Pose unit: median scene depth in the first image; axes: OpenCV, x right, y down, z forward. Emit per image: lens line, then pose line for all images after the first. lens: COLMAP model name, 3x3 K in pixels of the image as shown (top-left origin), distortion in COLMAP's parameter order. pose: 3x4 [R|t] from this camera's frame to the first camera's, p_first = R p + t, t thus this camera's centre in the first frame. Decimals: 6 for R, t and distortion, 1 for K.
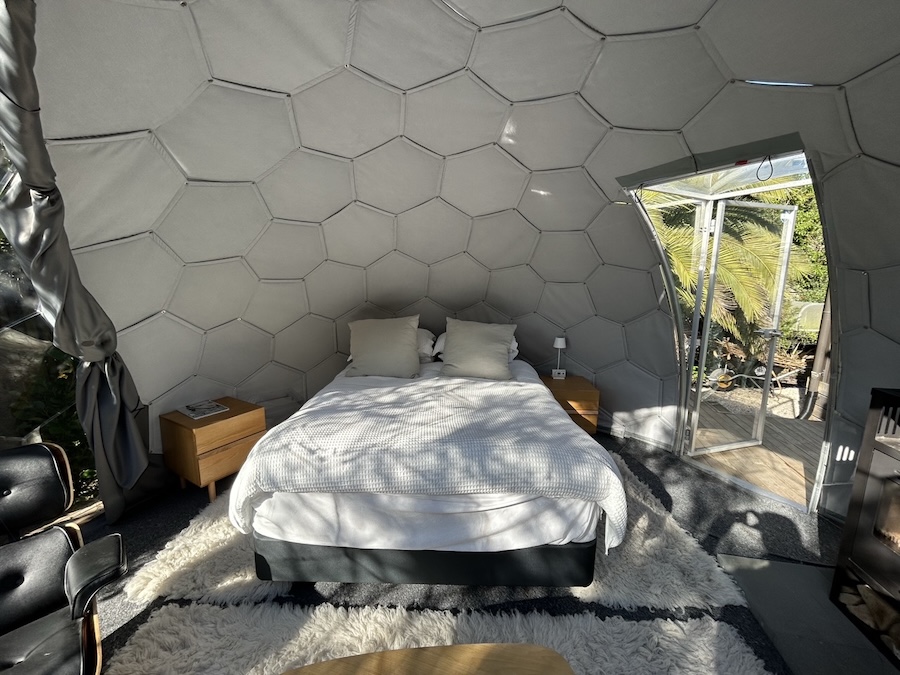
lens RADIAL K [[364.7, 0, 450.0], [0, 364.7, 337.5], [0, 0, 1]] dist [-0.001271, 0.000060]
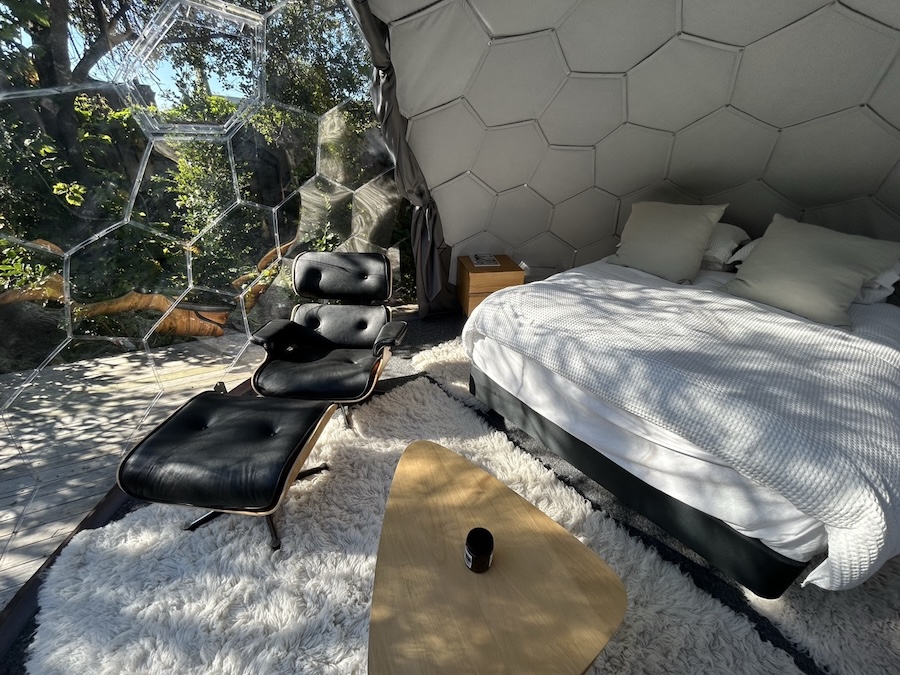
lens RADIAL K [[364.7, 0, 450.0], [0, 364.7, 337.5], [0, 0, 1]] dist [-0.001271, 0.000060]
pose [[0.660378, 0.373403, -0.651515, 0.237068], [-0.144990, 0.914683, 0.377270, -0.021360], [0.736803, -0.154678, 0.658176, 0.084357]]
